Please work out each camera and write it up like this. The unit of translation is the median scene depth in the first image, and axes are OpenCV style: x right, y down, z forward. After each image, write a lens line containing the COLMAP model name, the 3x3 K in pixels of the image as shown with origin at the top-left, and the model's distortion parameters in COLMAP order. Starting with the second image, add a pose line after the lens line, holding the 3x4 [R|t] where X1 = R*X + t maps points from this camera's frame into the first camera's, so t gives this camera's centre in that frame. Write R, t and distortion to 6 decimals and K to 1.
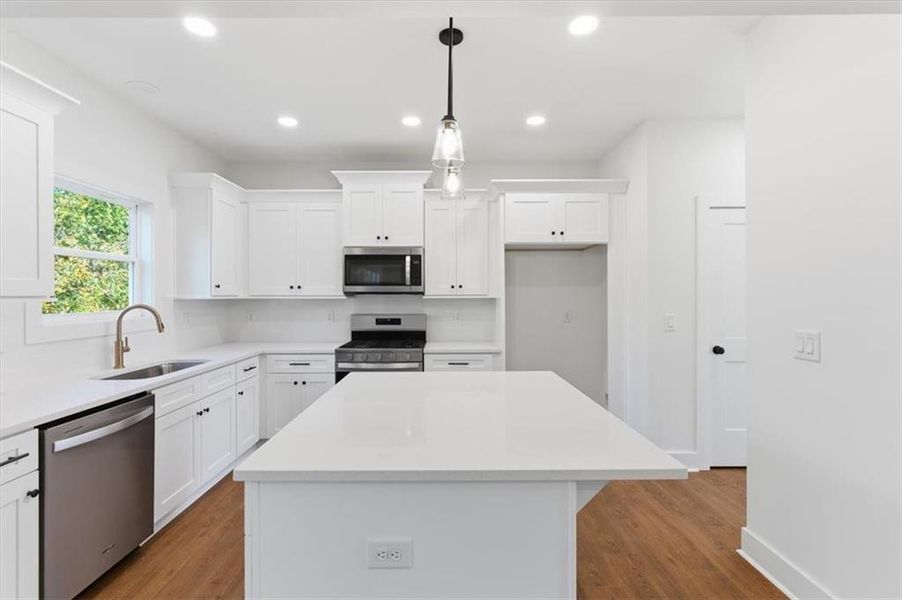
lens RADIAL K [[411.3, 0, 451.0], [0, 411.3, 300.0], [0, 0, 1]] dist [0.000122, 0.000146]
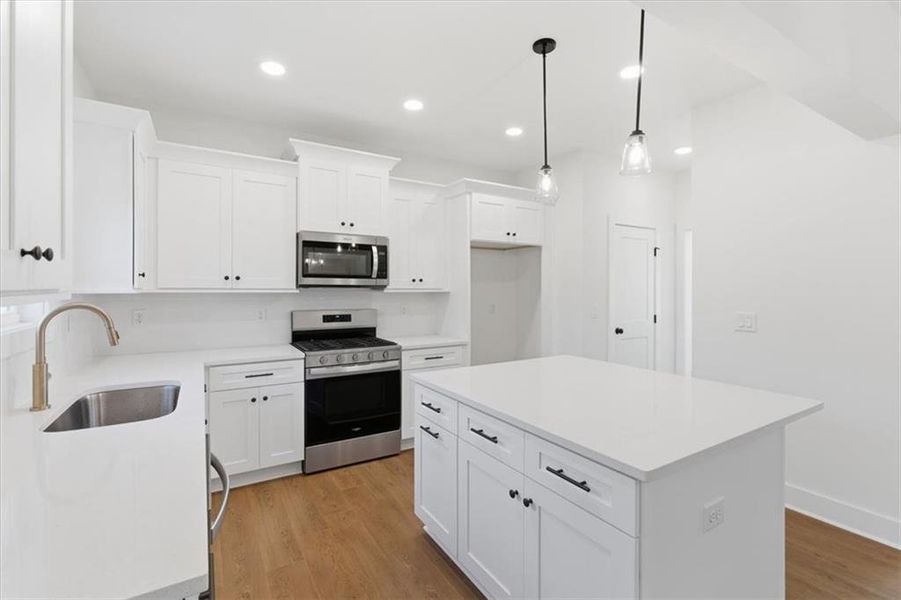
lens RADIAL K [[408.4, 0, 454.2], [0, 408.4, 293.7], [0, 0, 1]] dist [-0.000364, 0.000237]
pose [[0.851414, -0.001905, 0.524490, -0.435129], [0.002076, 0.999998, 0.000262, -0.000651], [-0.524489, 0.000866, 0.851417, 0.126626]]
